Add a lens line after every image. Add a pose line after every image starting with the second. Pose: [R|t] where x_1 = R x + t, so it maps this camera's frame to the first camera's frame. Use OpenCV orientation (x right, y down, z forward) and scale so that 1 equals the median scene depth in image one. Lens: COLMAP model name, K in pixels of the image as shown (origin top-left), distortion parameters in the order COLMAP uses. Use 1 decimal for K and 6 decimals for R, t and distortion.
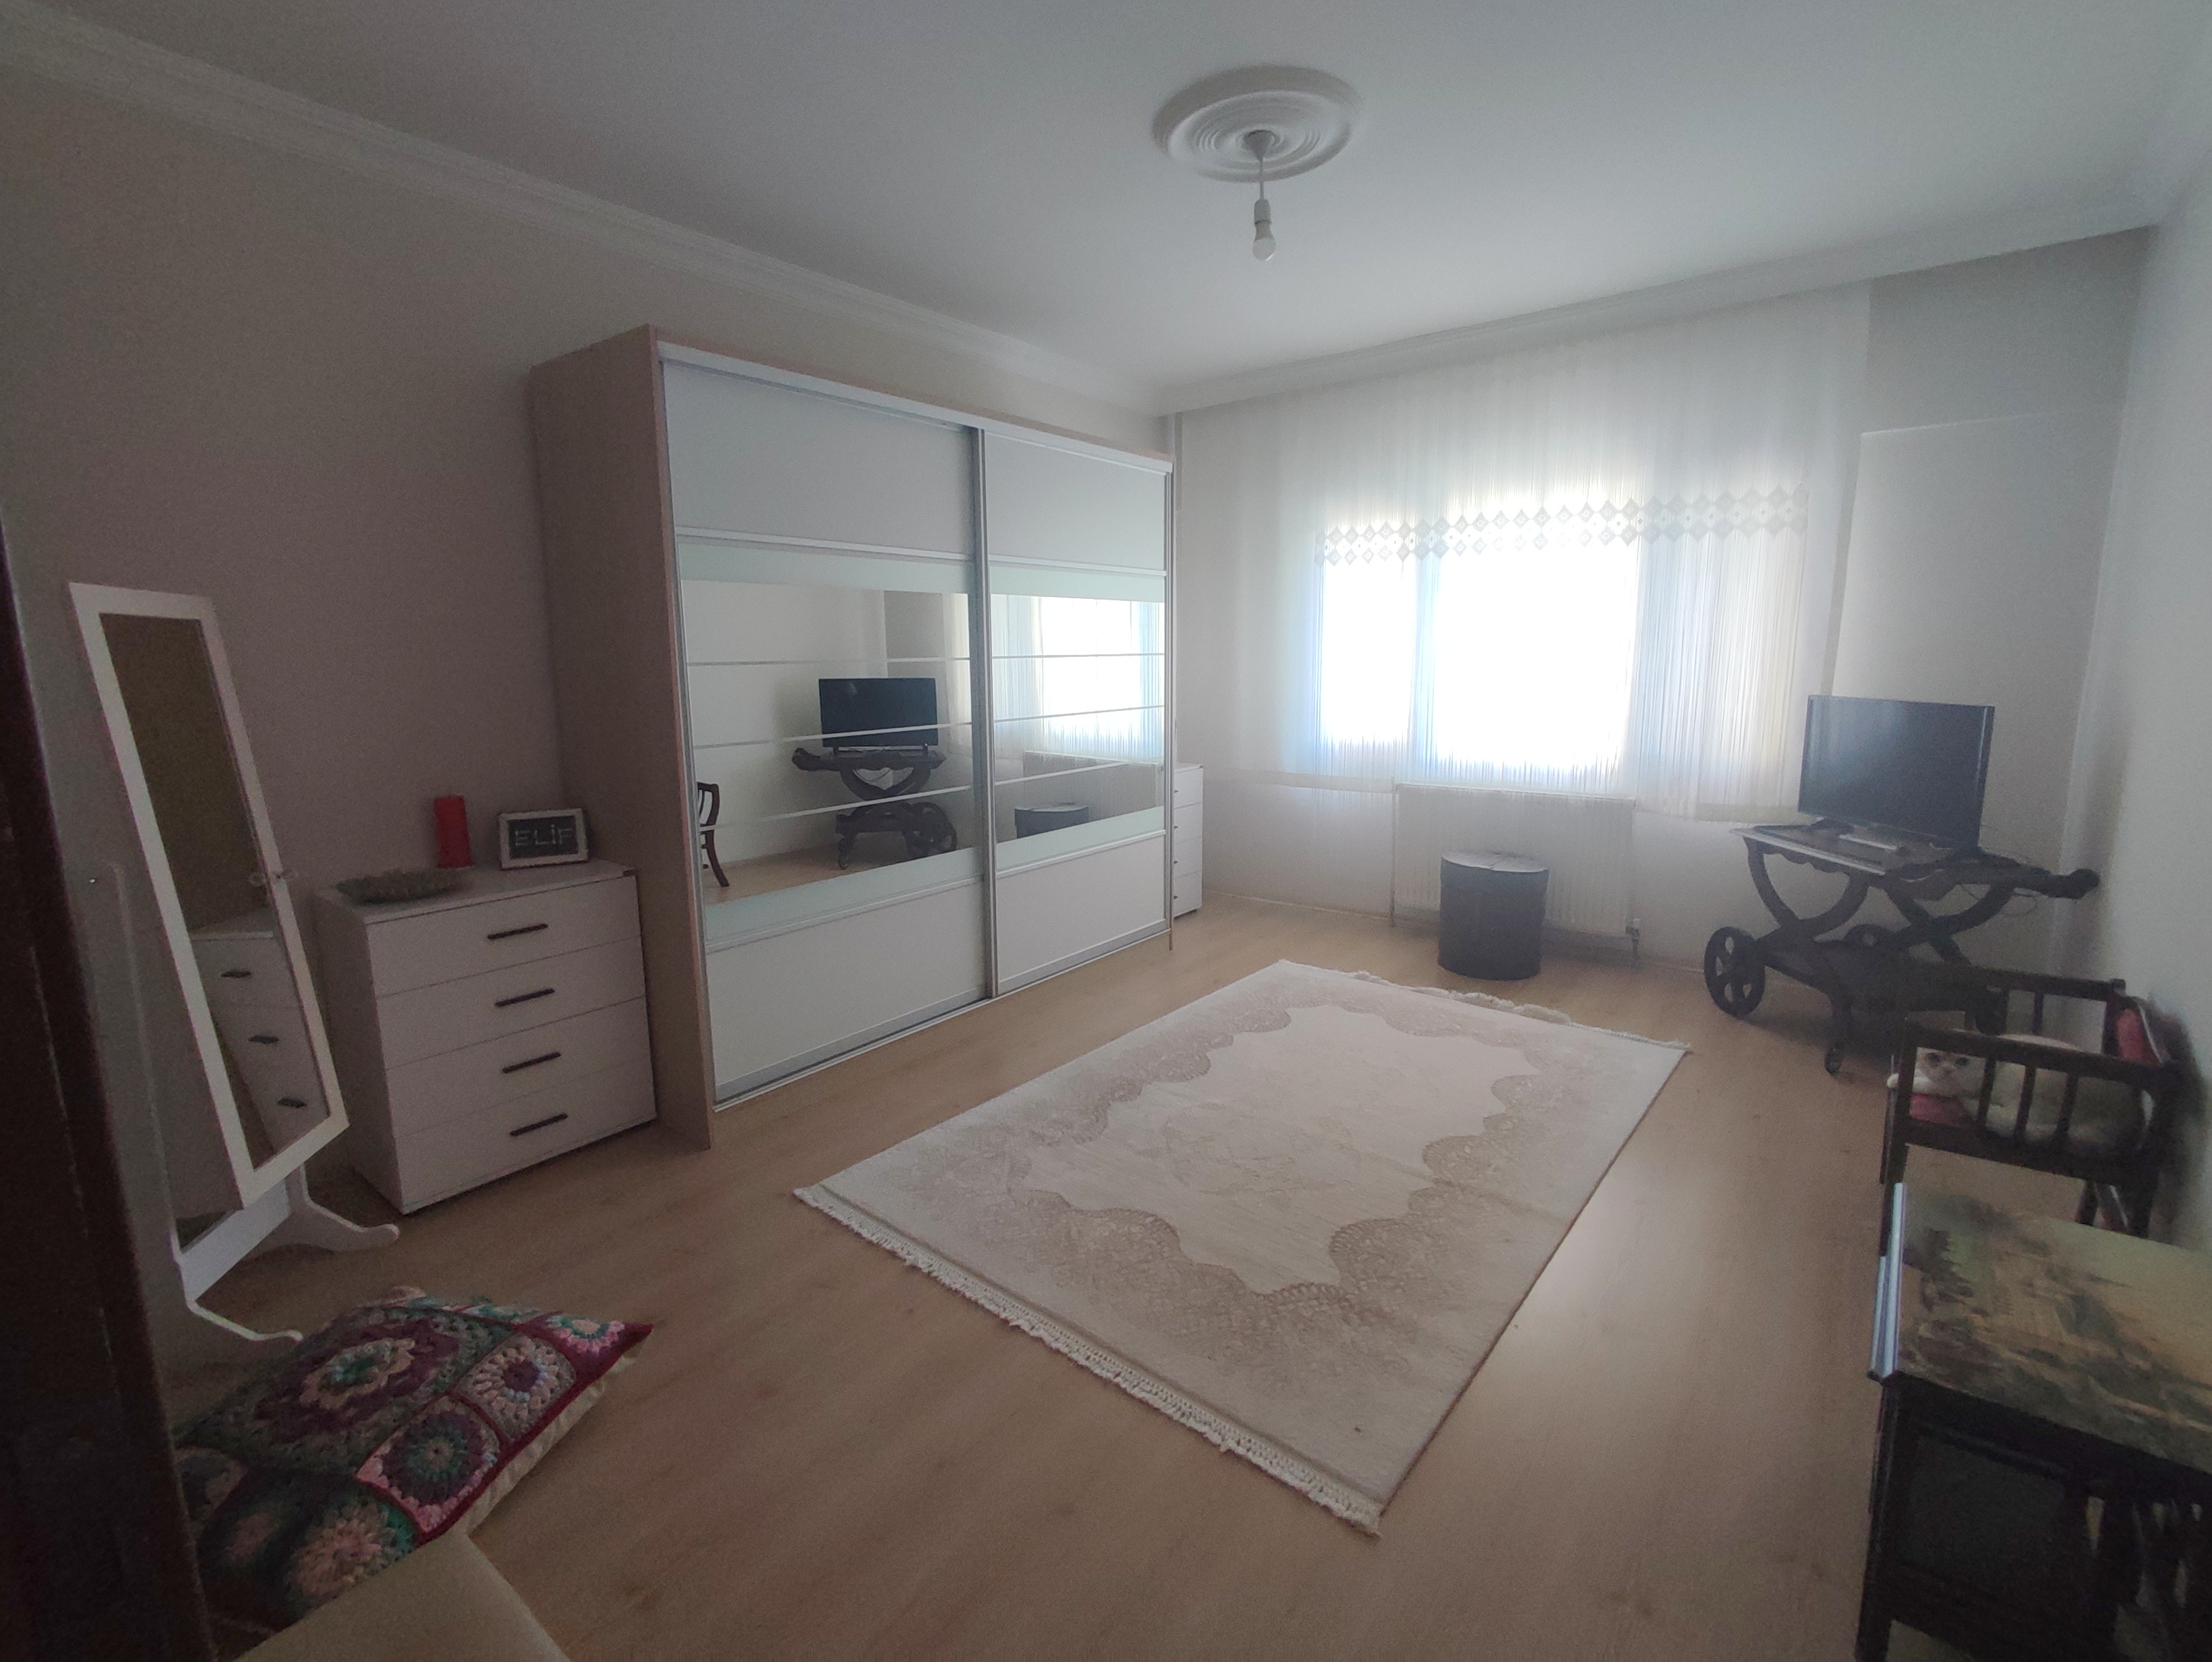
lens RADIAL K [[1009.0, 0, 1101.7], [0, 1009.0, 821.4], [0, 0, 1]] dist [-0.000860, 0.001240]
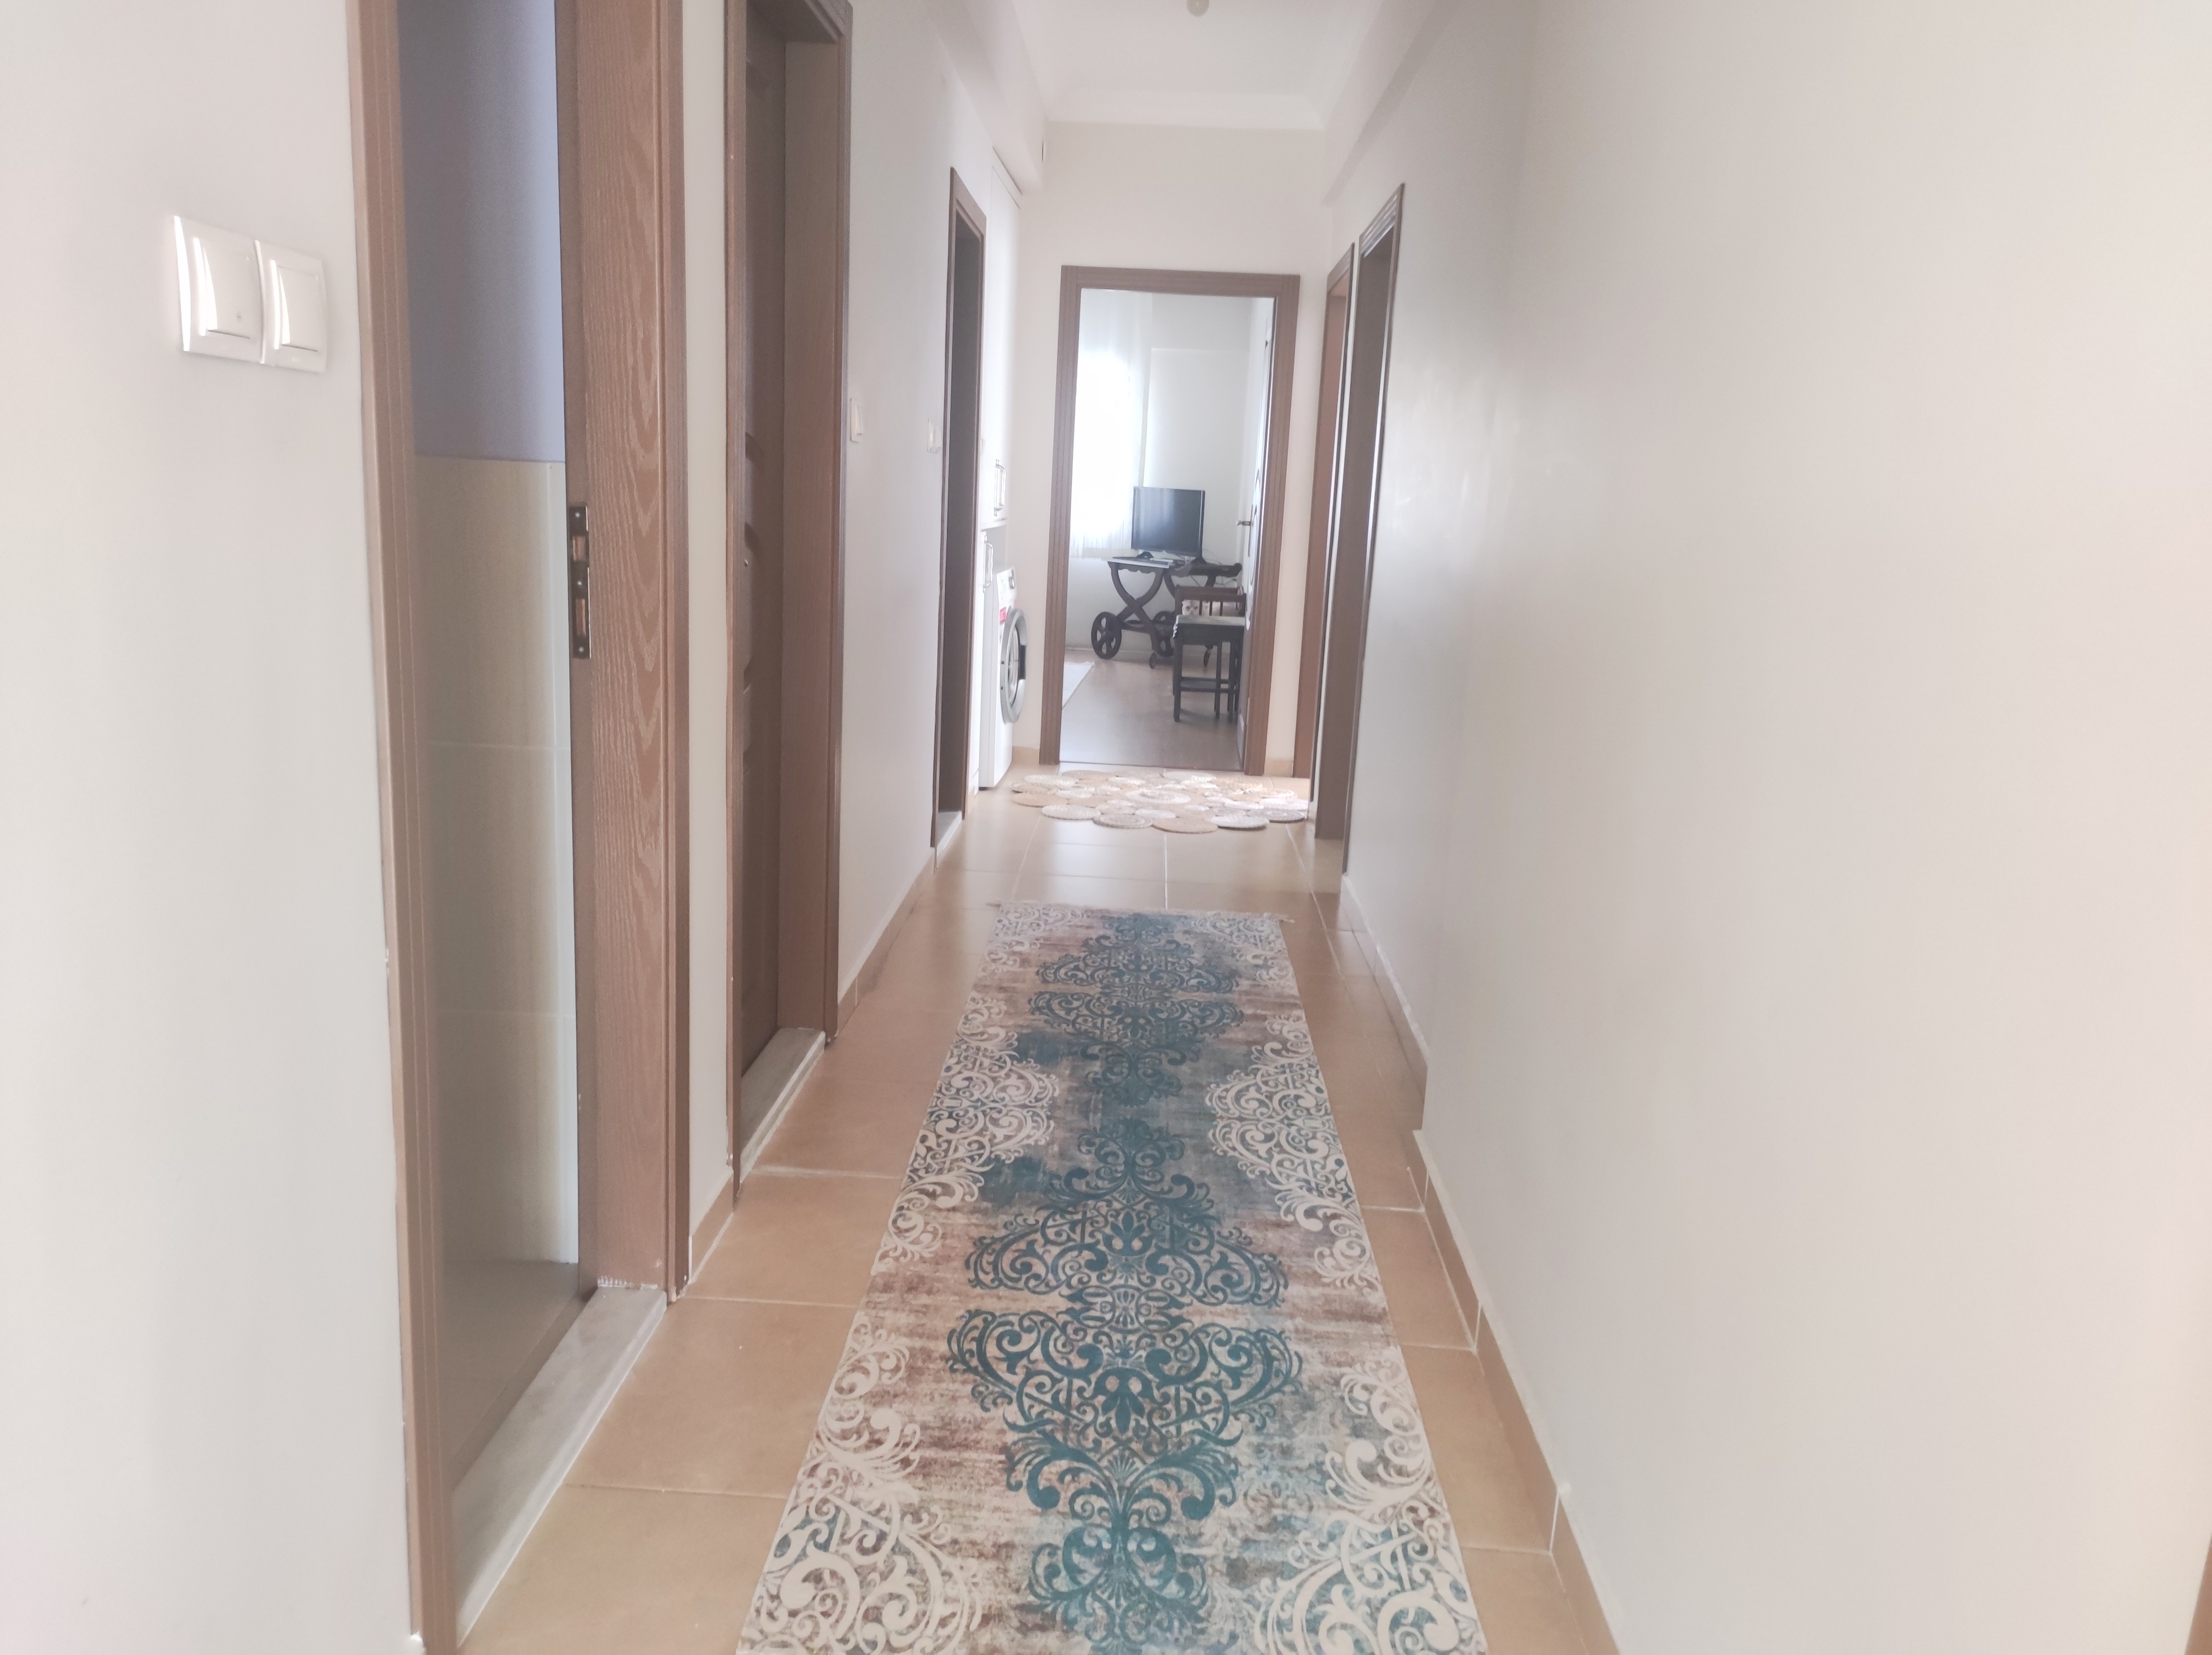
lens RADIAL K [[1660.1, 0, 1103.8], [0, 1660.1, 830.0], [0, 0, 1]] dist [0.069729, 0.000235]
pose [[0.809460, -0.073132, 0.582603, -1.217376], [0.040388, 0.996798, 0.069010, 0.302415], [-0.585785, -0.032330, 0.809822, -1.524257]]
